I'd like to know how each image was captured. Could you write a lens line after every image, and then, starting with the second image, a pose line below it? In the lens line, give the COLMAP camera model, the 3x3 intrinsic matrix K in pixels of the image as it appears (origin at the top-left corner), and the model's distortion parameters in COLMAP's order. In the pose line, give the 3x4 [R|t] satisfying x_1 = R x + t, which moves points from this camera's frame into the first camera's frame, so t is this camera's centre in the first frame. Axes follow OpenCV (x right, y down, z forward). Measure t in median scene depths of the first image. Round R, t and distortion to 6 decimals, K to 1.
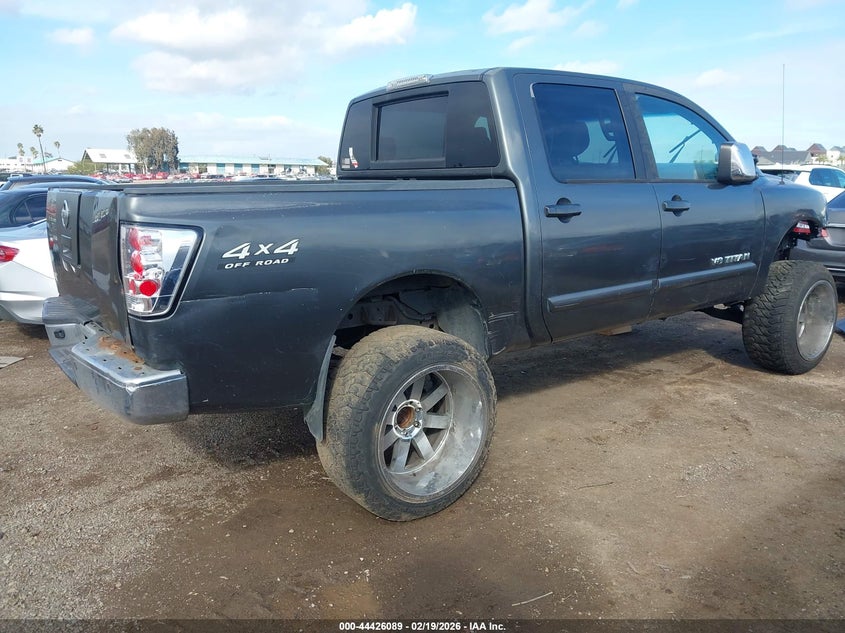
lens RADIAL K [[655.0, 0, 427.9], [0, 655.0, 315.5], [0, 0, 1]] dist [0.064160, -0.104897]
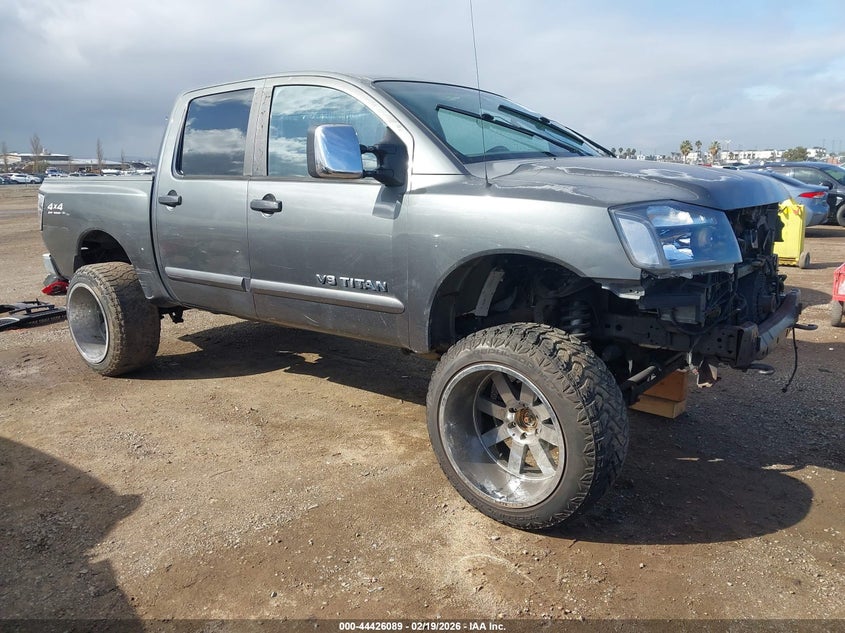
lens RADIAL K [[655.0, 0, 427.9], [0, 655.0, 315.5], [0, 0, 1]] dist [0.064160, -0.104897]
pose [[0.265744, 0.212388, -0.940357, 1.353762], [-0.194178, 0.967231, 0.163583, -0.214340], [0.944285, 0.139125, 0.298277, 0.954632]]
